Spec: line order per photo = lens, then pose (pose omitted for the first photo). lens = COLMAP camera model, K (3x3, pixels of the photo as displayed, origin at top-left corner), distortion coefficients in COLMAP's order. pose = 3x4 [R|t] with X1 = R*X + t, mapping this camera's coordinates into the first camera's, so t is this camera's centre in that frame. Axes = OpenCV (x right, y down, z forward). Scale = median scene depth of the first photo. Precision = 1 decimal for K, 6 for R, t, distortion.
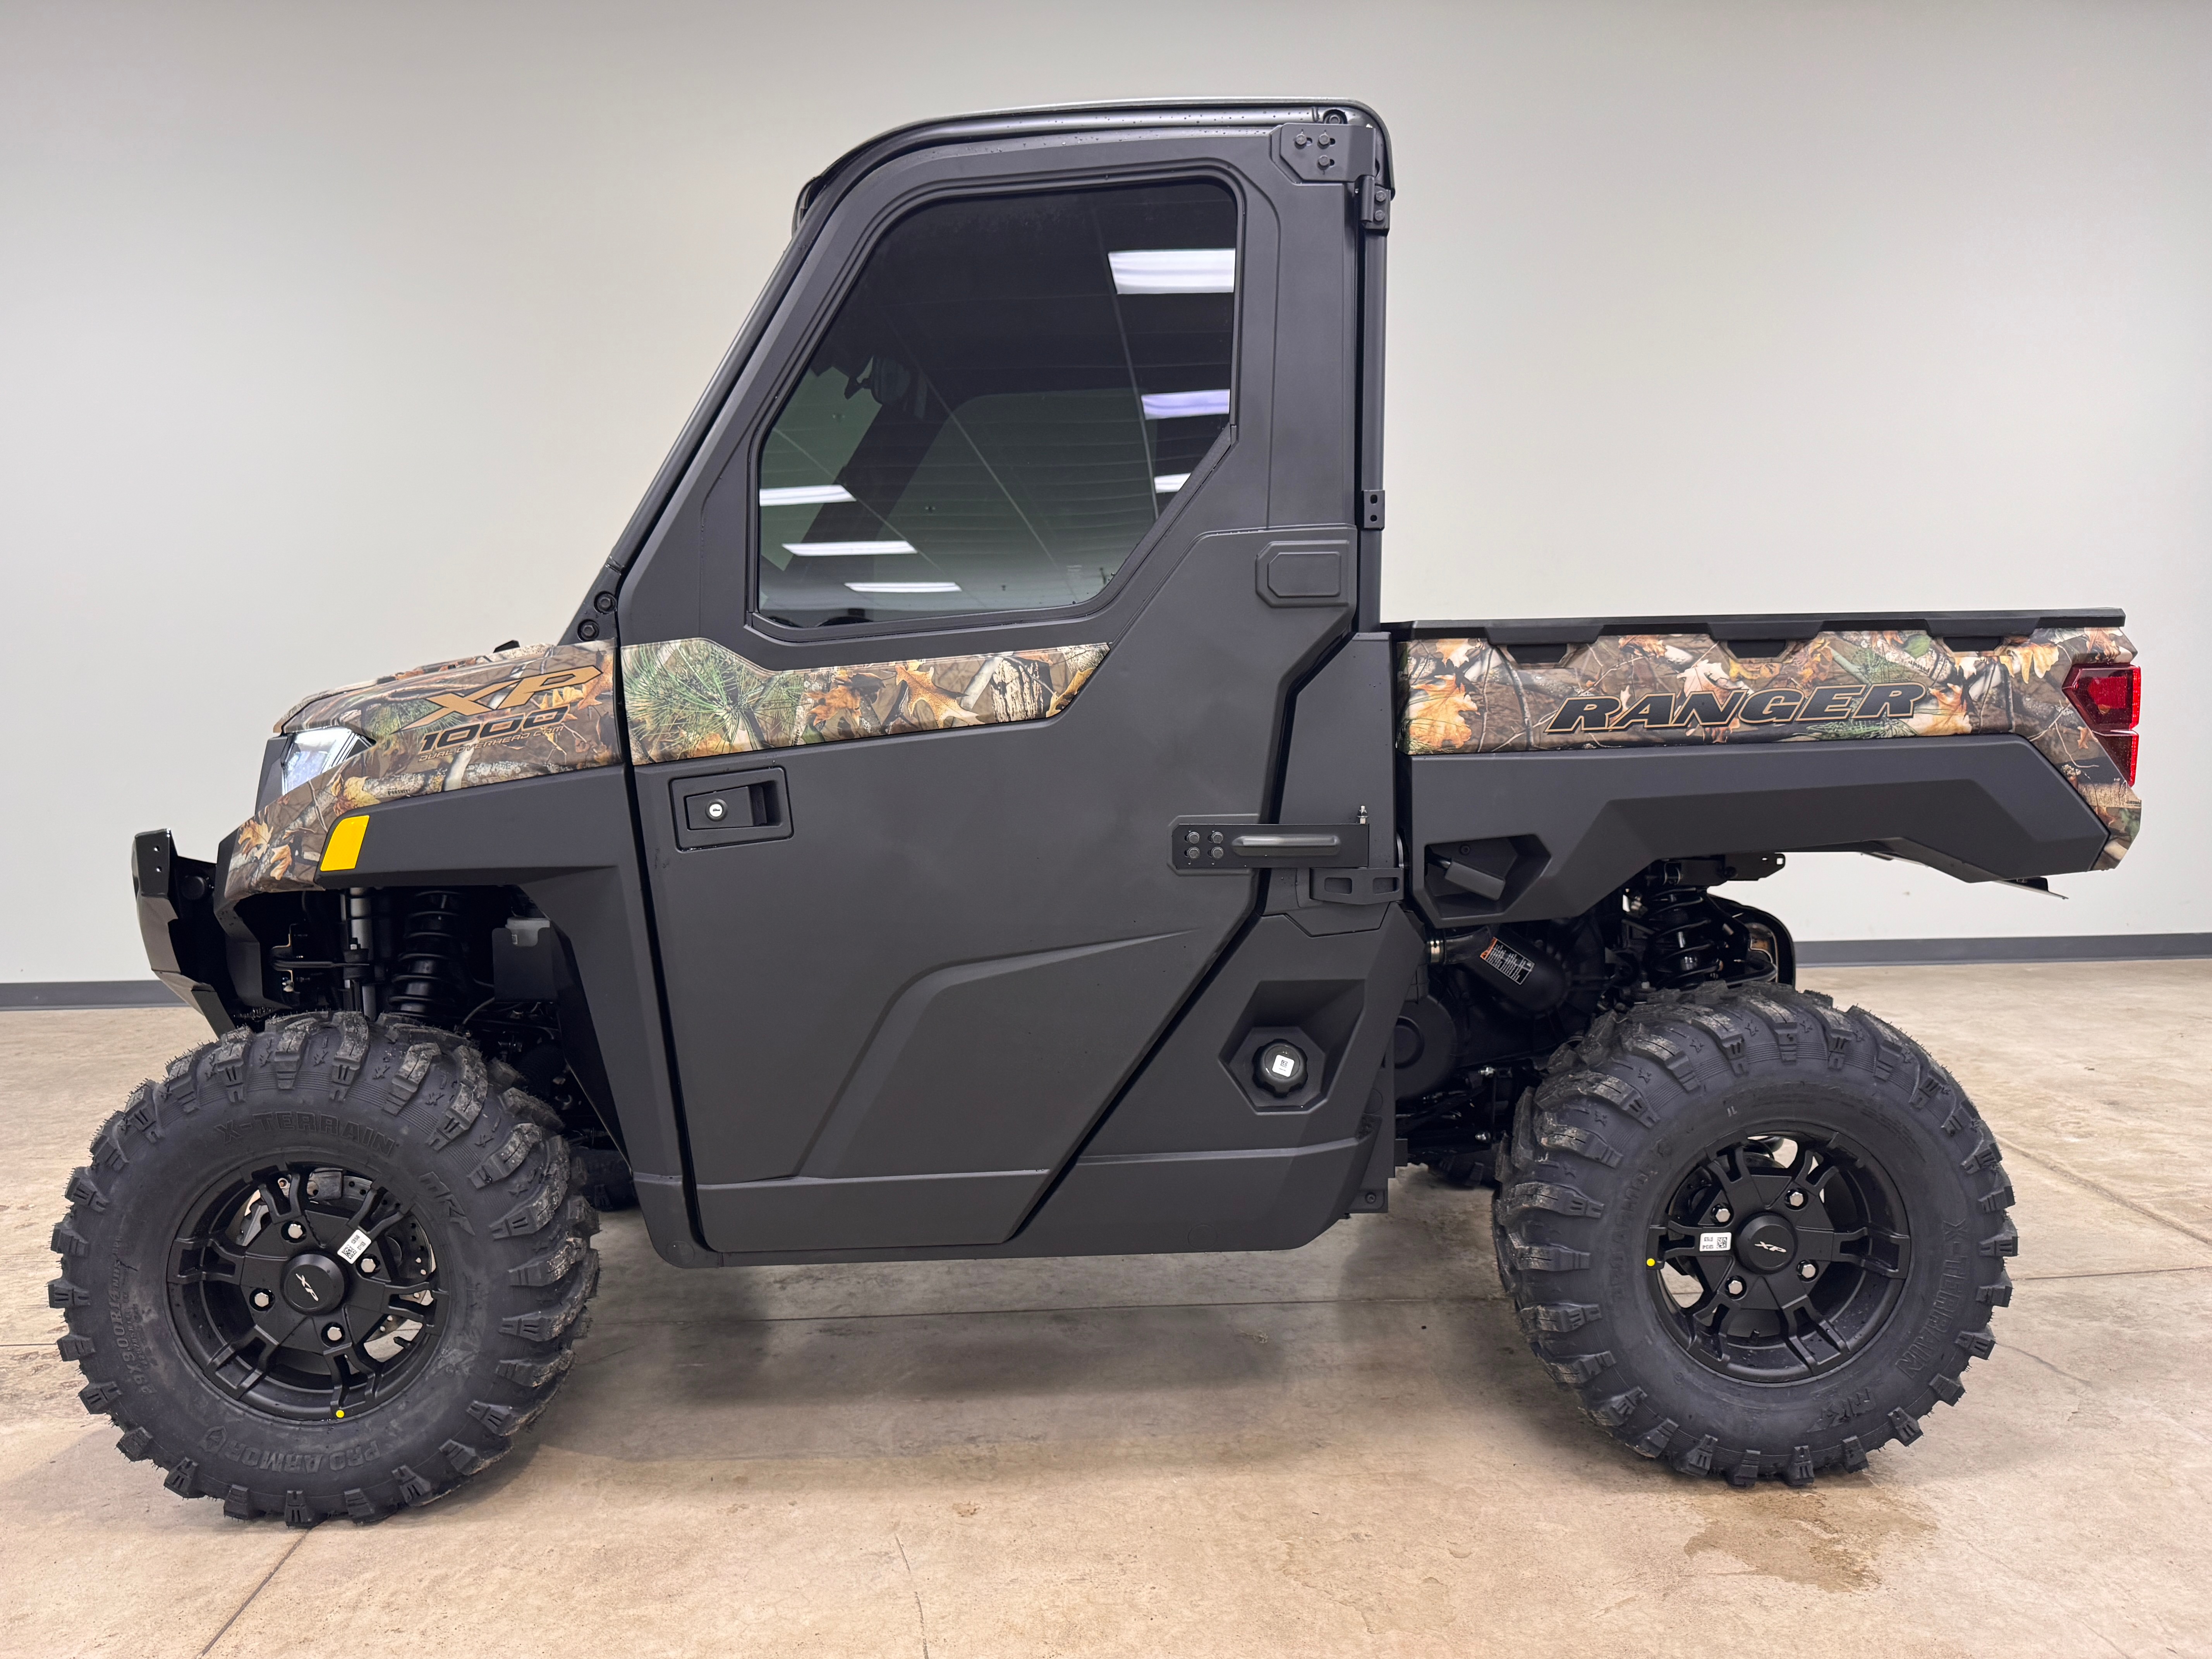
lens RADIAL K [[1579.9, 0, 1081.0], [0, 1579.9, 870.4], [0, 0, 1]] dist [0.043610, -0.064107]
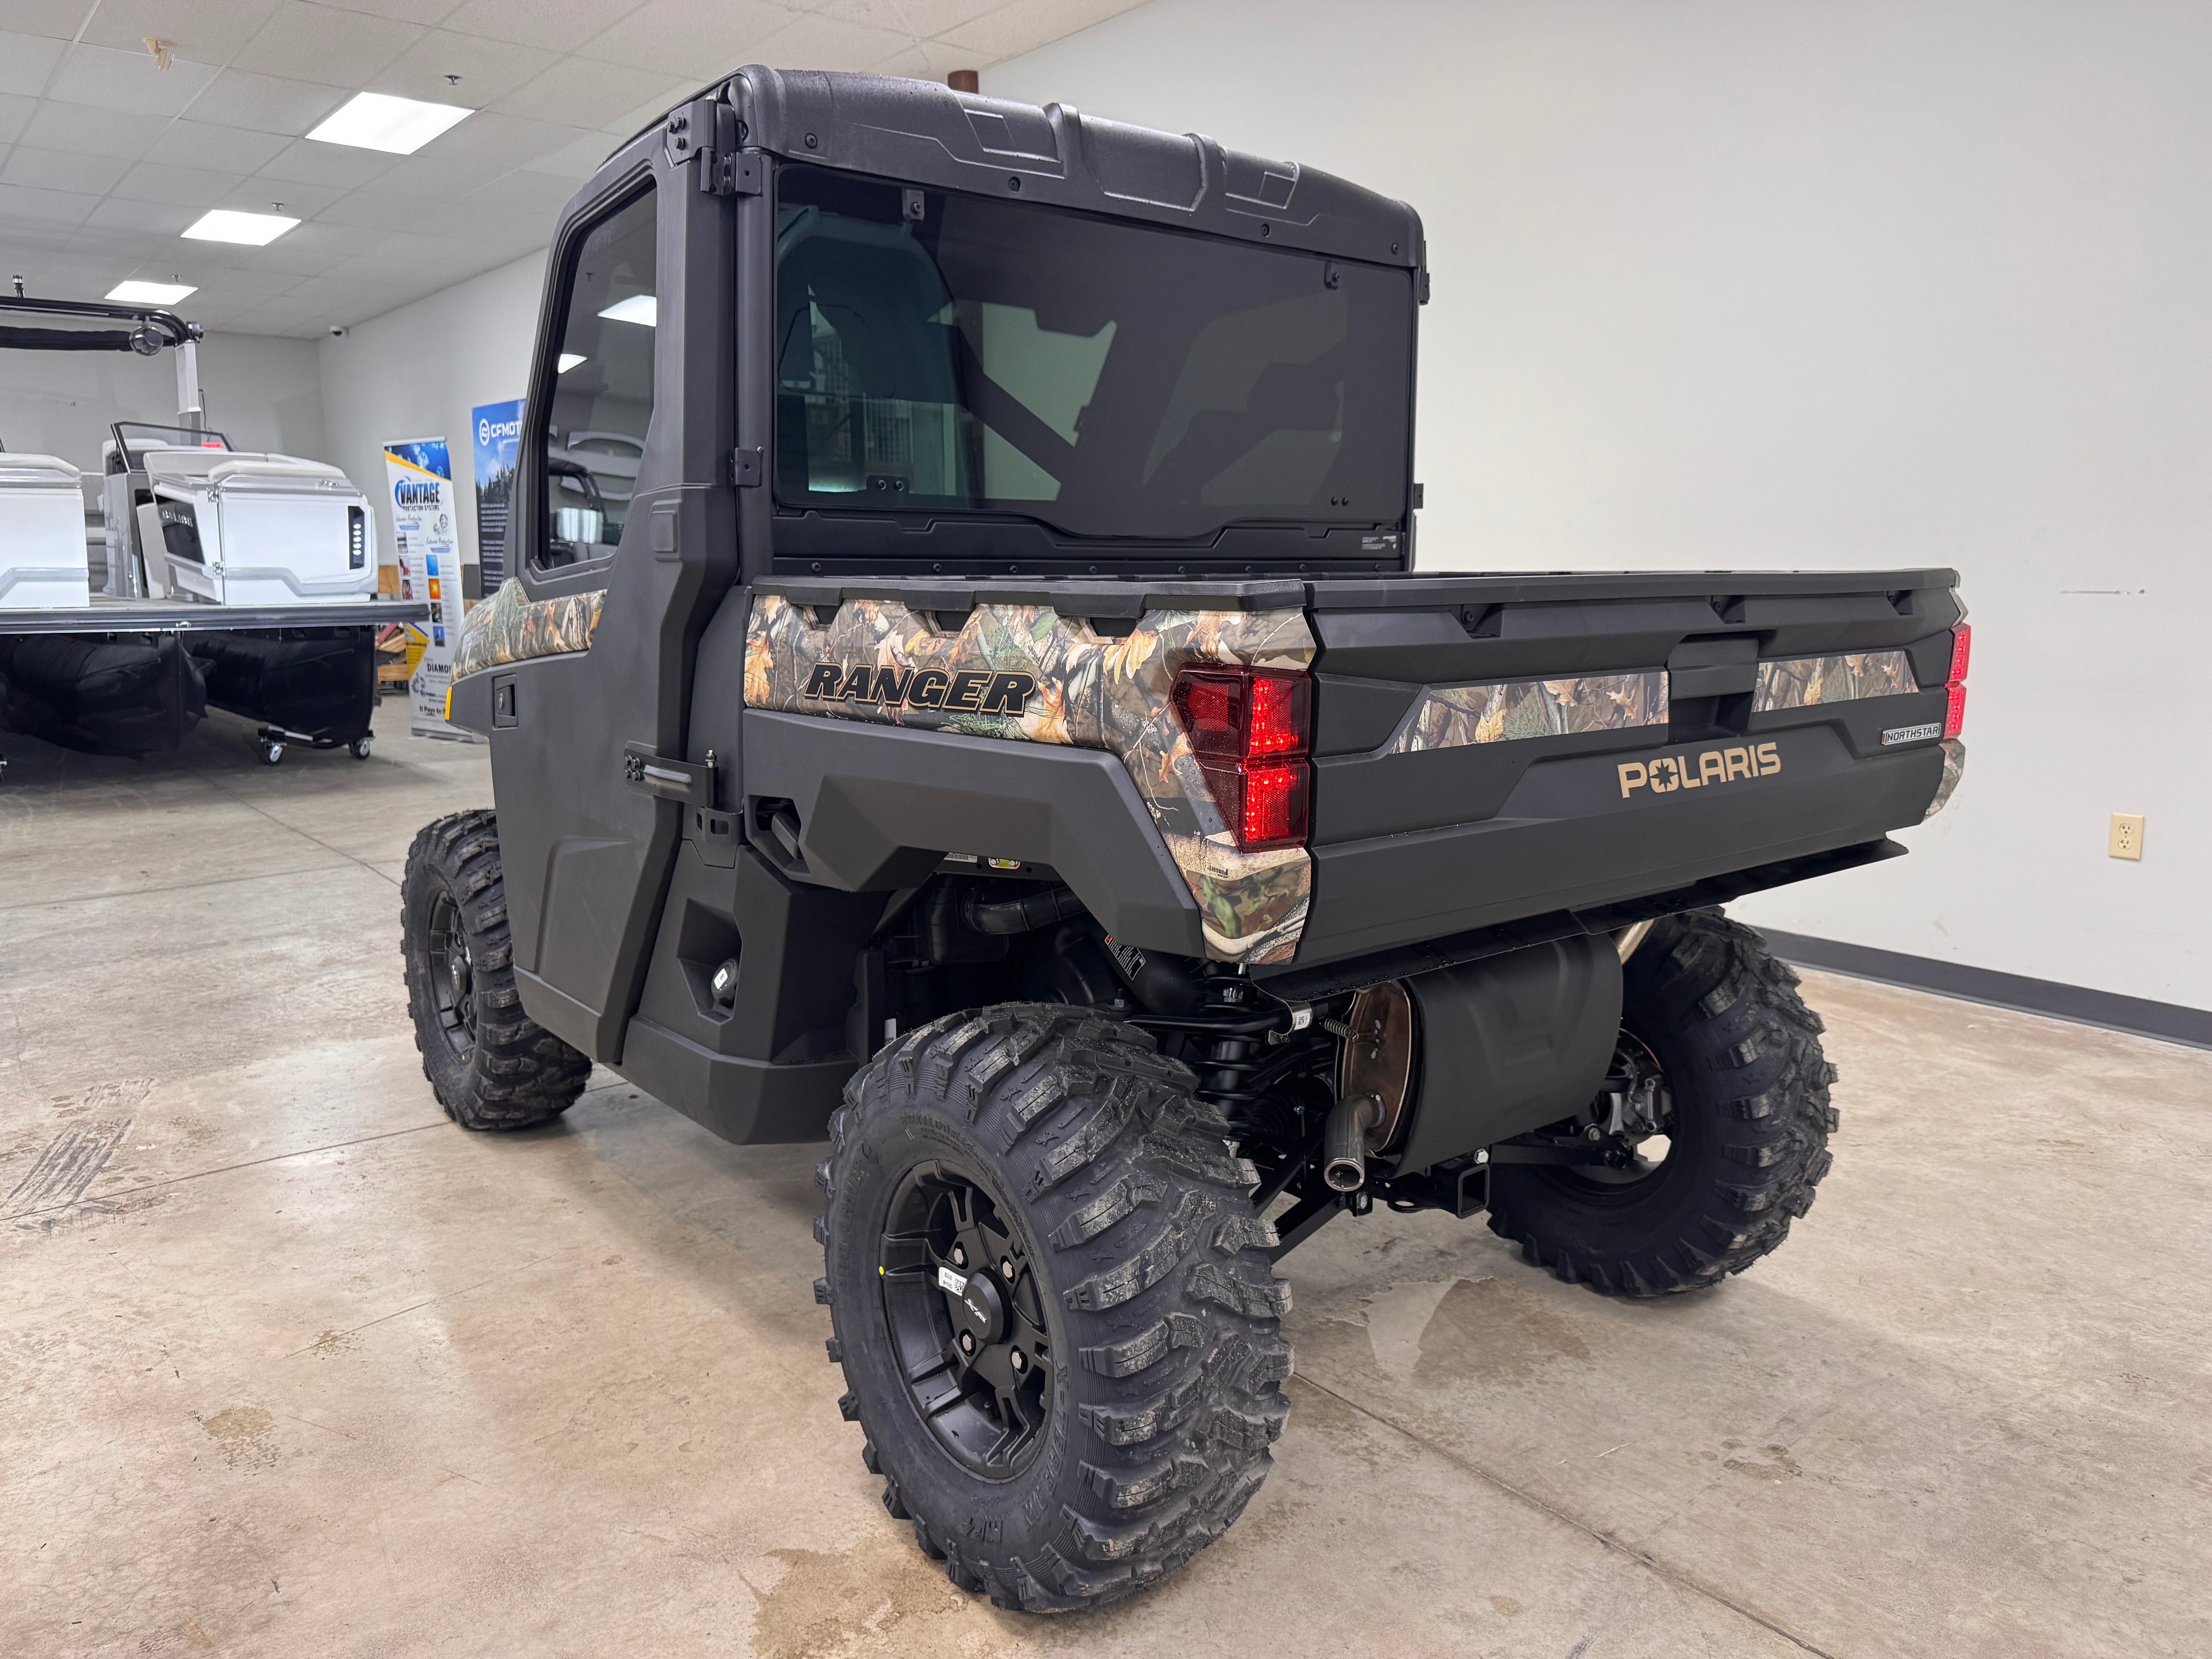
lens RADIAL K [[1579.9, 0, 1089.1], [0, 1579.9, 832.6], [0, 0, 1]] dist [0.043610, -0.064107]
pose [[0.586103, 0.151038, -0.796035, 1.170141], [-0.106885, 0.988298, 0.108821, -0.127297], [0.803156, 0.021303, 0.595388, 0.554573]]
